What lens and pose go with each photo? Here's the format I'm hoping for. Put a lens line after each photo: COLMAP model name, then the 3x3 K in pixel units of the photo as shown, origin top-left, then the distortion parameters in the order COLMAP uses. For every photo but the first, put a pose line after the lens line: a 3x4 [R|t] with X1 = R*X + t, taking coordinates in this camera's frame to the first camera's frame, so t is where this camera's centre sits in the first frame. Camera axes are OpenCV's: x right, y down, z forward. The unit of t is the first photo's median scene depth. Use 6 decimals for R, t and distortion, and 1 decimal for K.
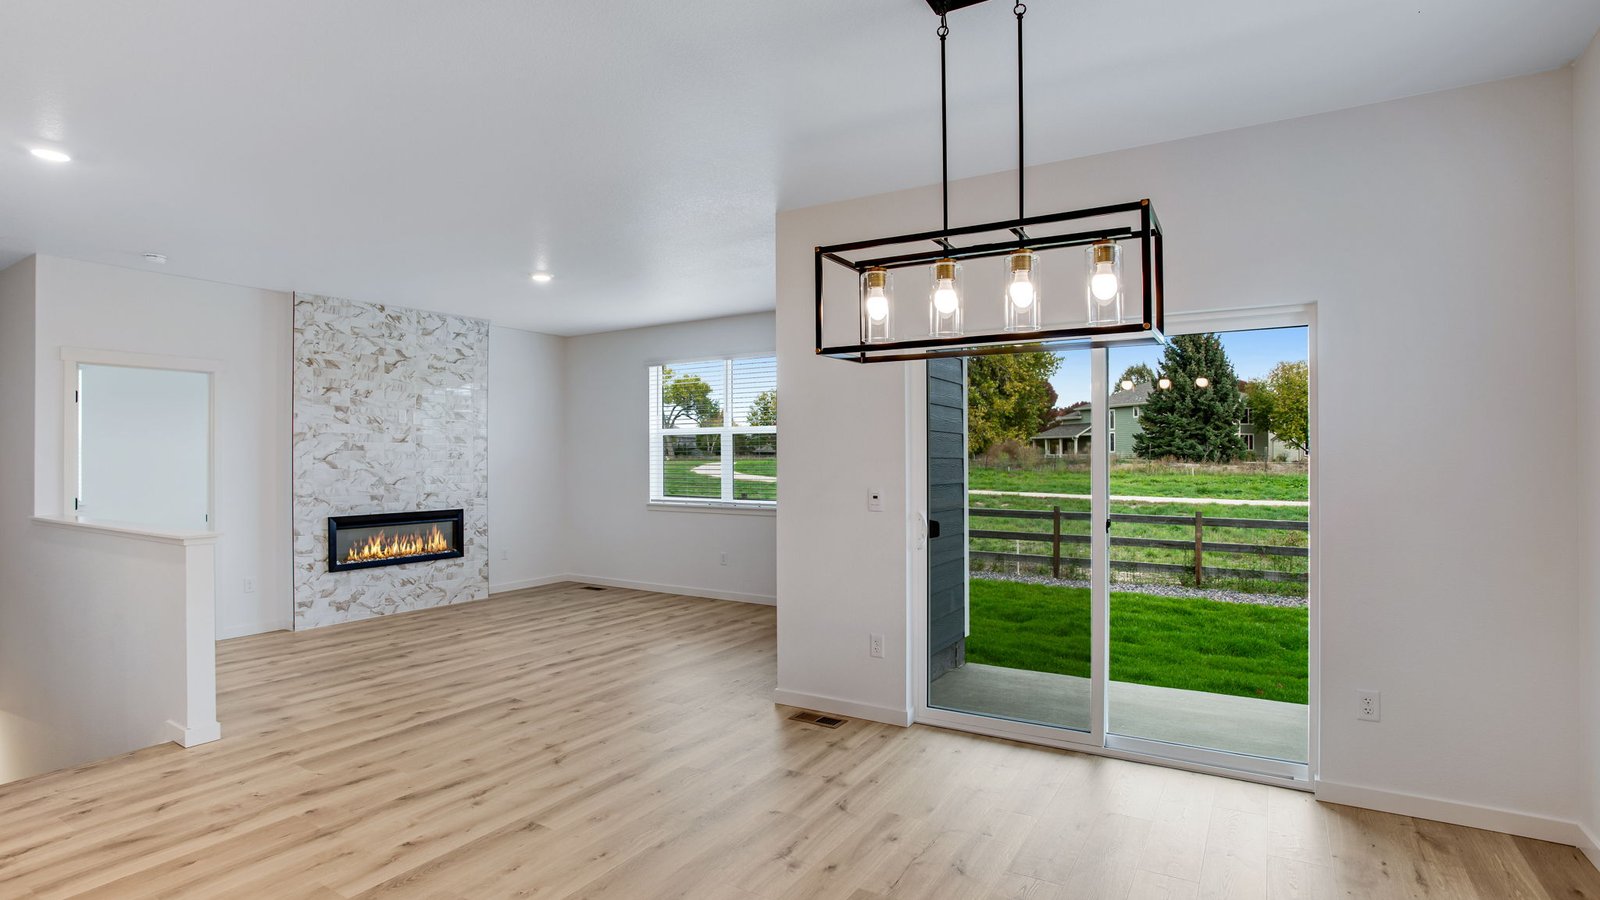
lens RADIAL K [[776.2, 0, 812.9], [0, 776.2, 444.0], [0, 0, 1]] dist [-0.041082, 0.006156]
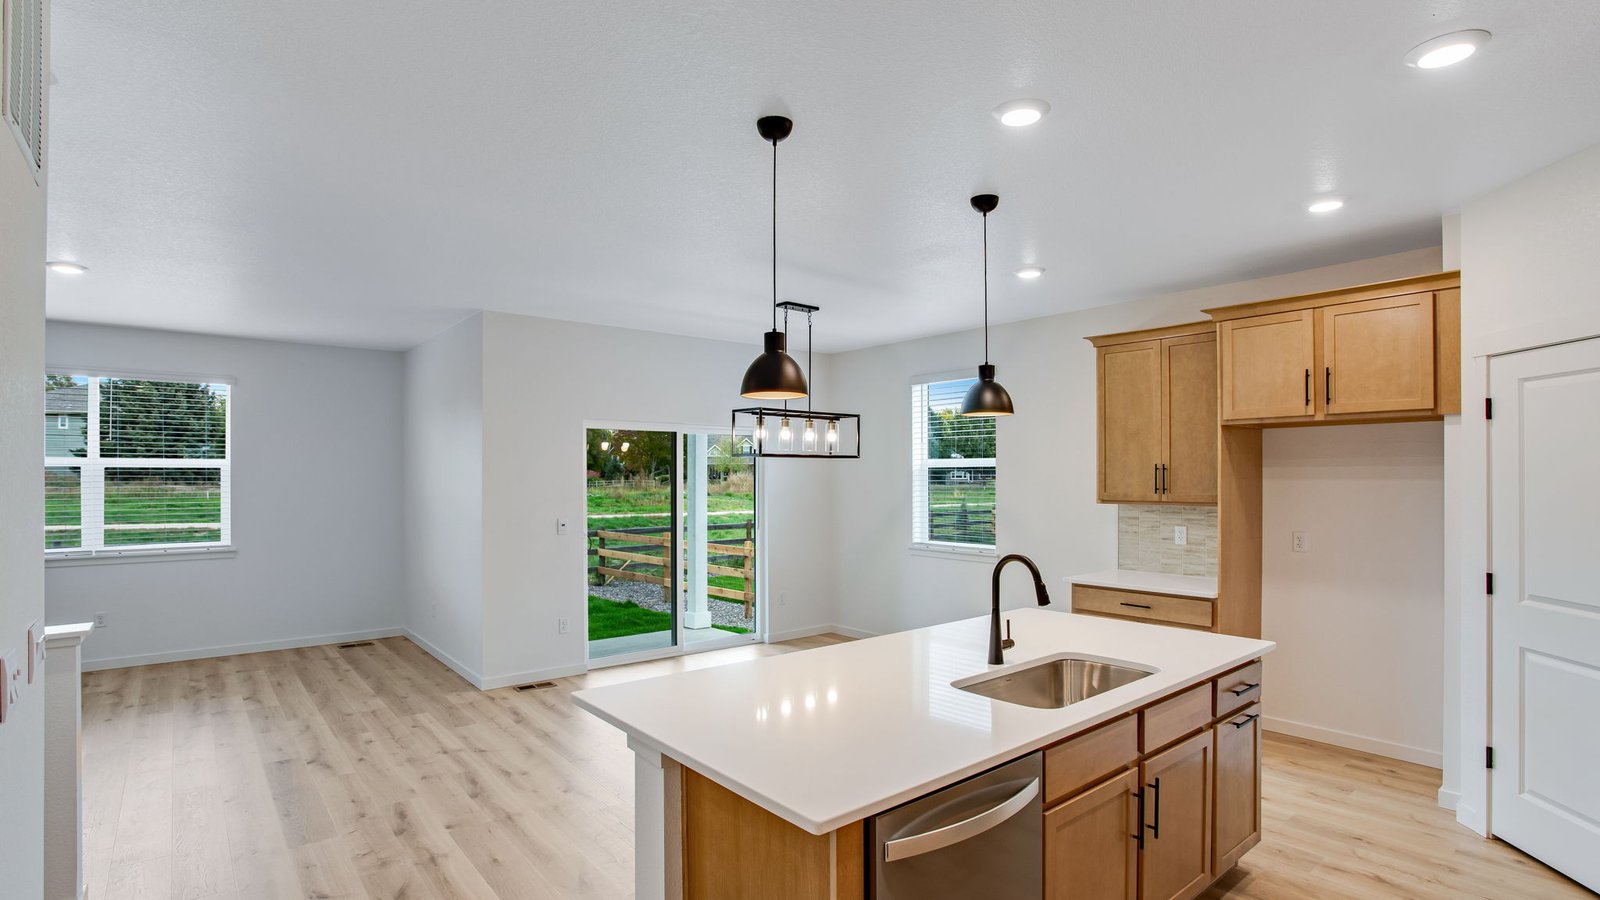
lens RADIAL K [[776.2, 0, 797.5], [0, 776.2, 464.4], [0, 0, 1]] dist [-0.041082, 0.006156]
pose [[0.329046, 0.019028, 0.944122, -0.948336], [-0.020649, 0.999703, -0.012952, -0.028535], [-0.944088, -0.015234, 0.329341, 0.088930]]
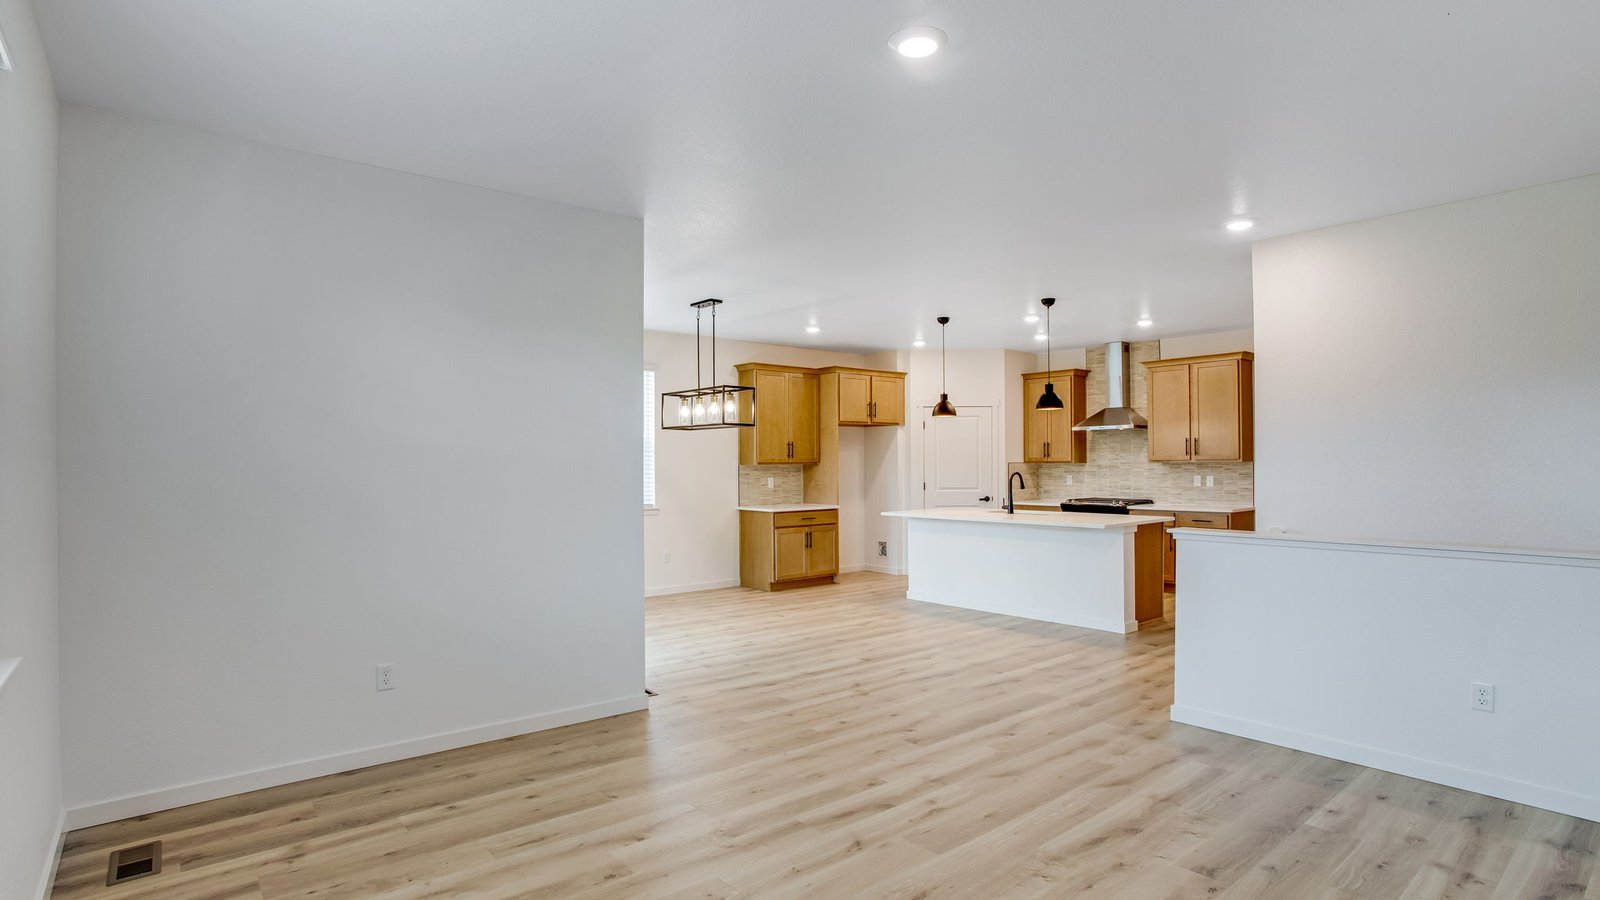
lens RADIAL K [[776.2, 0, 805.6], [0, 776.2, 465.1], [0, 0, 1]] dist [-0.041082, 0.006156]
pose [[-0.941481, 0.012353, 0.336841, -0.503020], [0.005118, 0.999737, -0.022360, 0.042564], [-0.337028, -0.019328, -0.941296, 1.641161]]
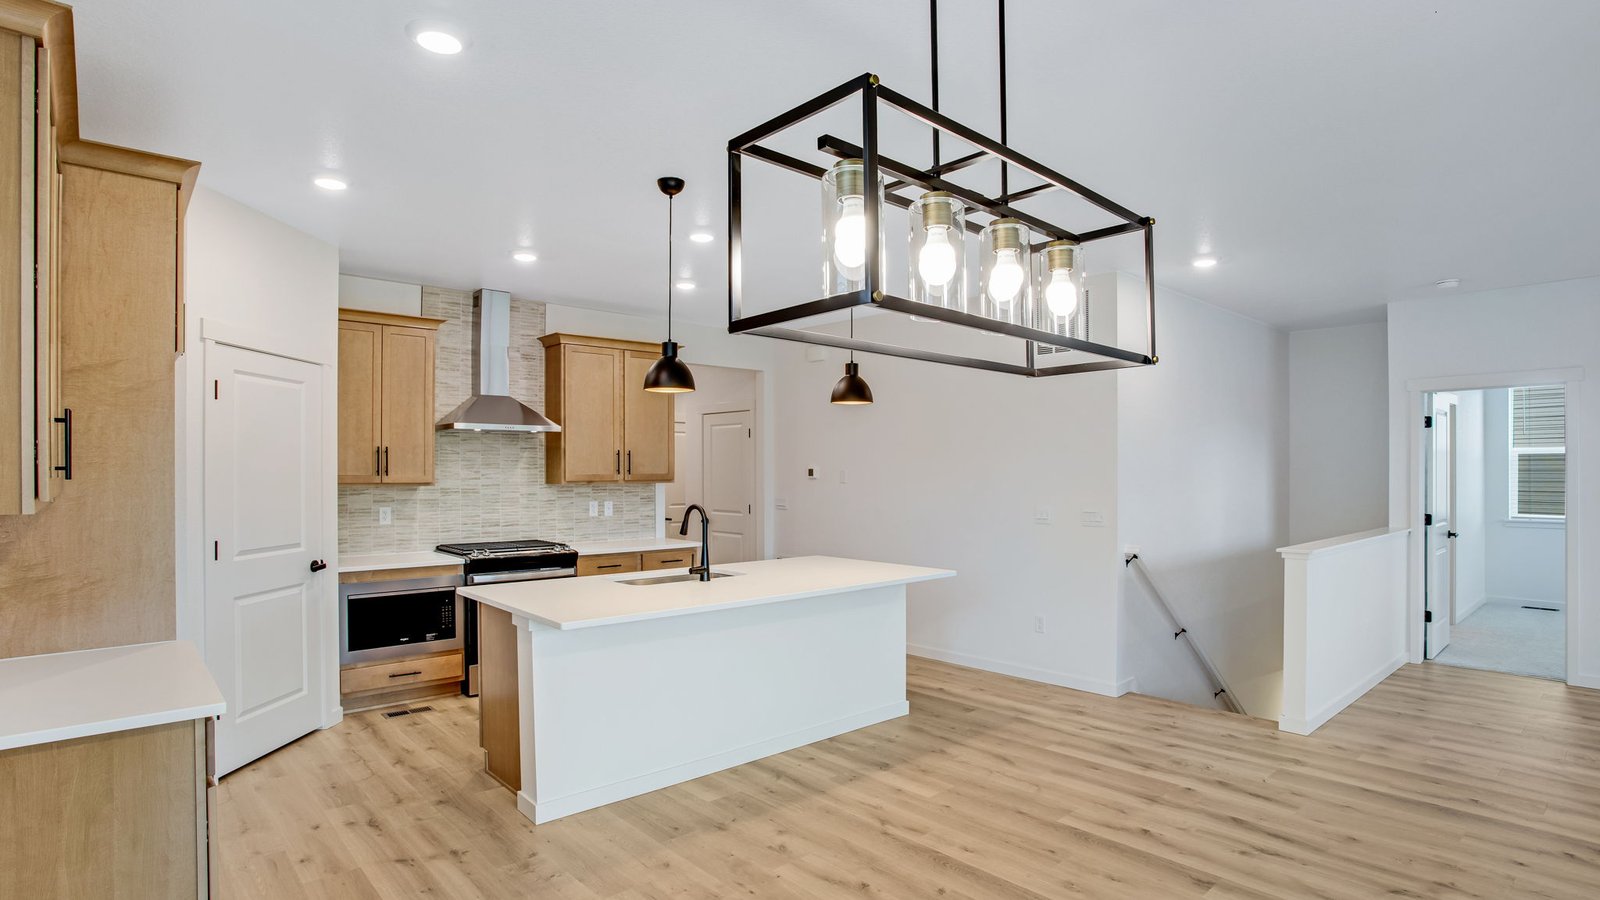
lens RADIAL K [[817.4, 0, 804.5], [0, 817.4, 464.3], [0, 0, 1]] dist [-0.019774, 0.009423]
pose [[-0.283587, -0.003496, -0.958940, 0.422379], [0.021440, 0.999720, -0.009985, -0.007358], [0.958707, -0.023391, -0.283433, 0.482321]]
